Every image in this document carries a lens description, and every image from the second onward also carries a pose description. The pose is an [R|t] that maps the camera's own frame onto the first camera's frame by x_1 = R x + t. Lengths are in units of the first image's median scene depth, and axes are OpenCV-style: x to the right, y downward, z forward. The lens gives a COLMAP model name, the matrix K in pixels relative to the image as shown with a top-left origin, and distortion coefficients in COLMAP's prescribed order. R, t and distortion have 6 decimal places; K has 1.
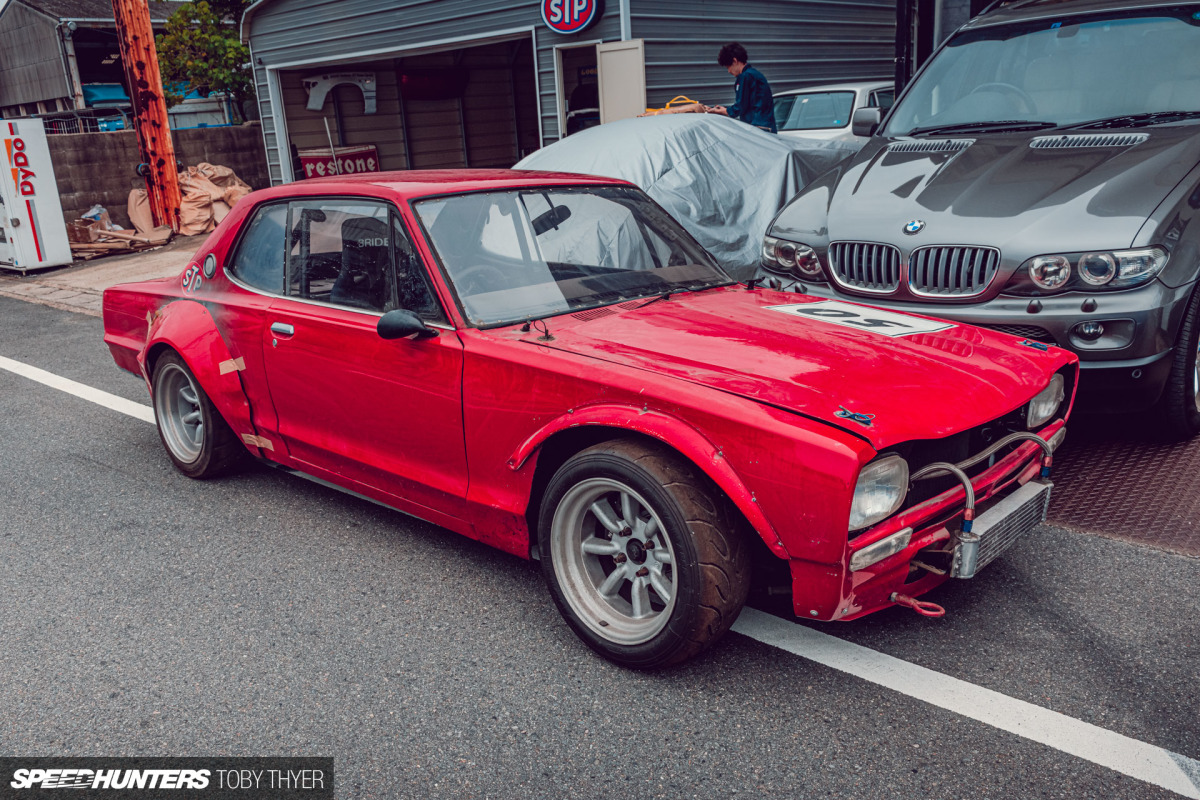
lens RADIAL K [[987.7, 0, 600.0], [0, 987.7, 400.0], [0, 0, 1]] dist [0.001001, -0.014527]
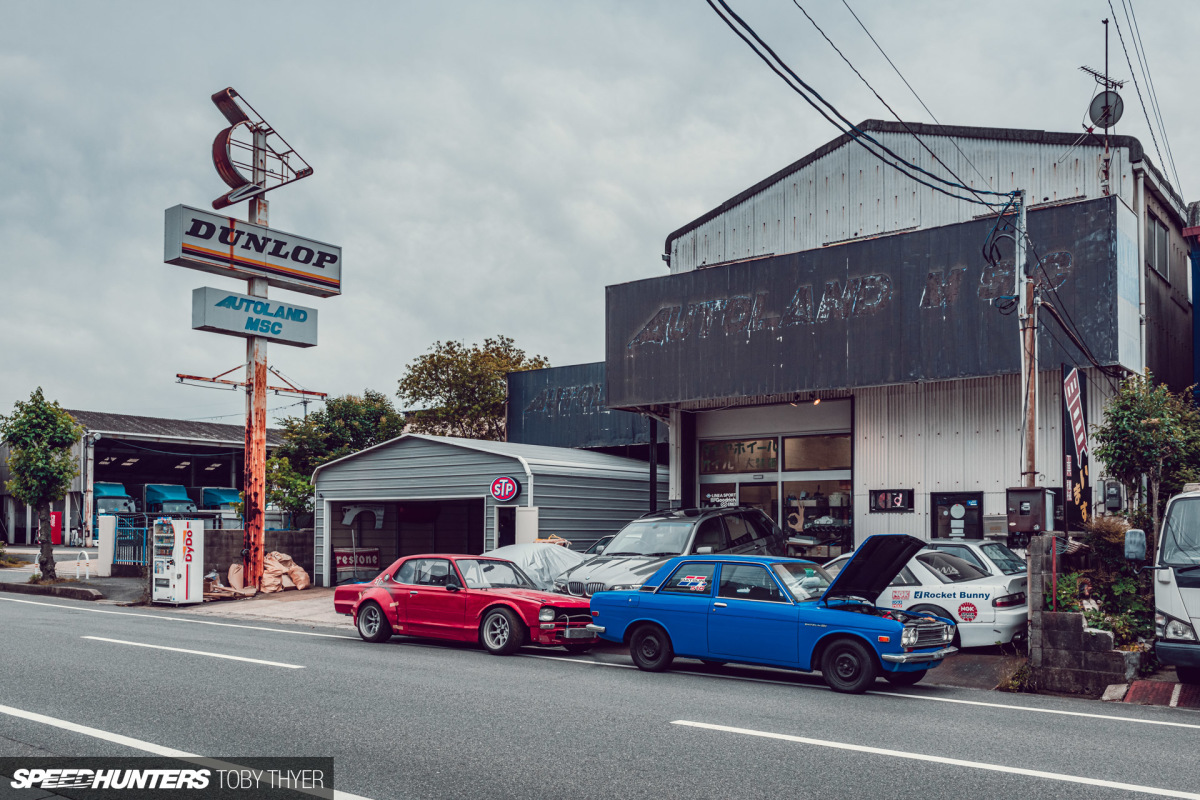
lens RADIAL K [[1049.3, 0, 601.5], [0, 1049.3, 498.6], [0, 0, 1]] dist [-0.005852, -0.009985]
pose [[0.996046, 0.069089, 0.055854, 0.048048], [-0.048139, 0.948103, -0.314298, 0.283028], [-0.074670, 0.310367, 0.947680, -1.026076]]
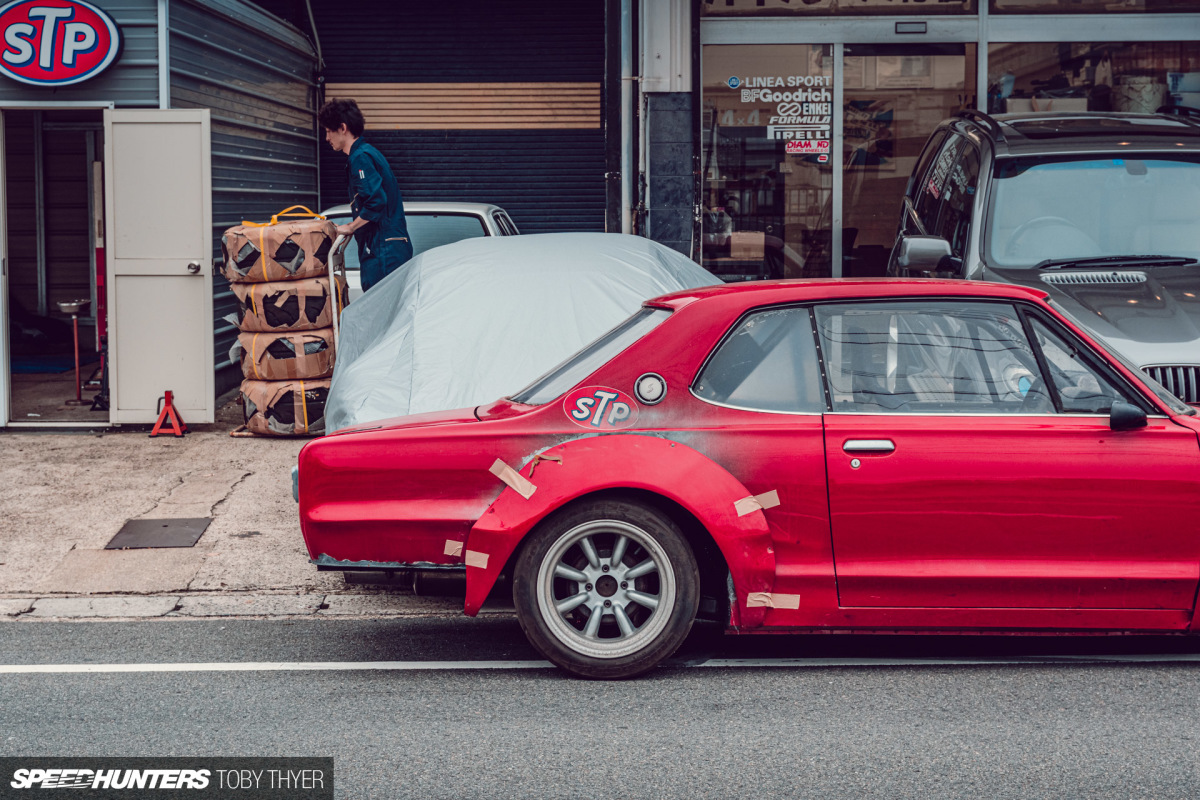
lens RADIAL K [[2314.0, 0, 600.0], [0, 2314.0, 400.0], [0, 0, 1]] dist [0.020916, 0.039429]
pose [[0.743660, 0.003332, 0.668550, -0.657420], [0.147994, 0.974359, -0.169477, 0.069743], [-0.651972, 0.224974, 0.724099, -0.112970]]
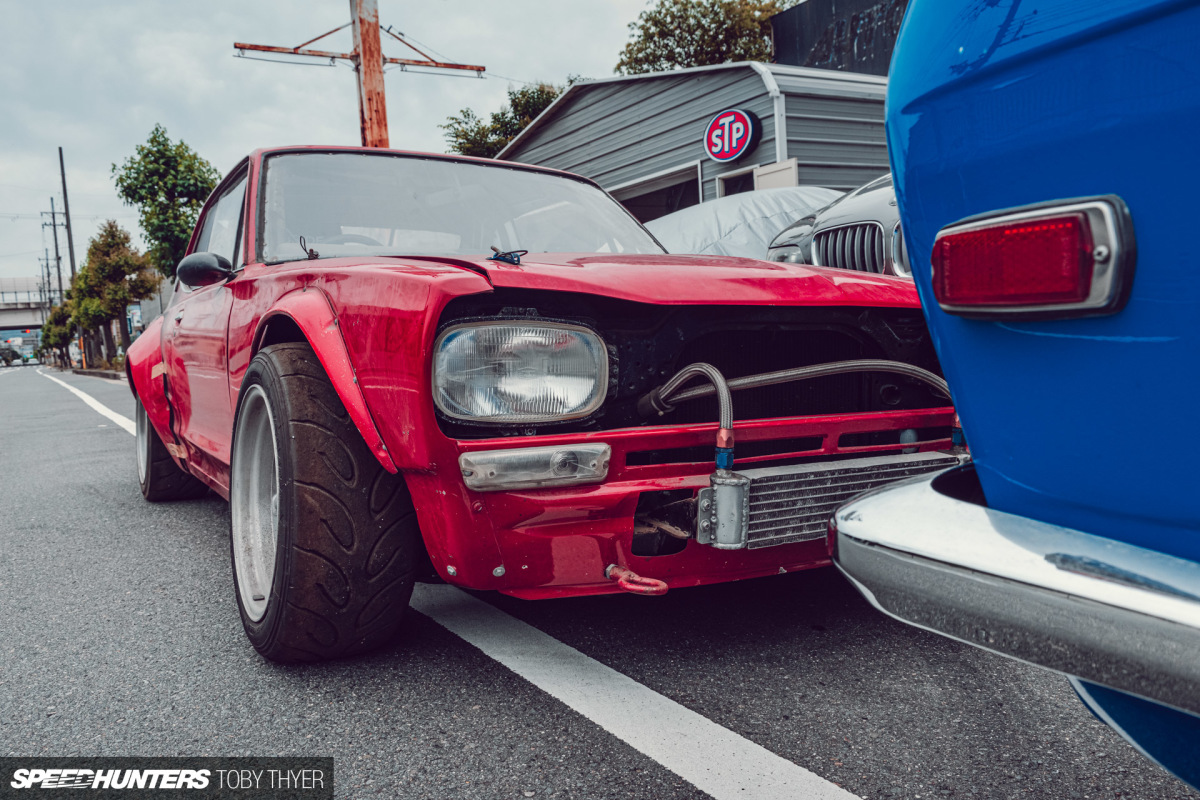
lens RADIAL K [[938.4, 0, 600.0], [0, 938.4, 400.0], [0, 0, 1]] dist [0.000950, 0.000634]
pose [[0.960745, 0.019720, -0.276730, 0.110073], [-0.071523, 0.981359, -0.178379, 0.048396], [0.268054, 0.191169, 0.944246, 0.100308]]
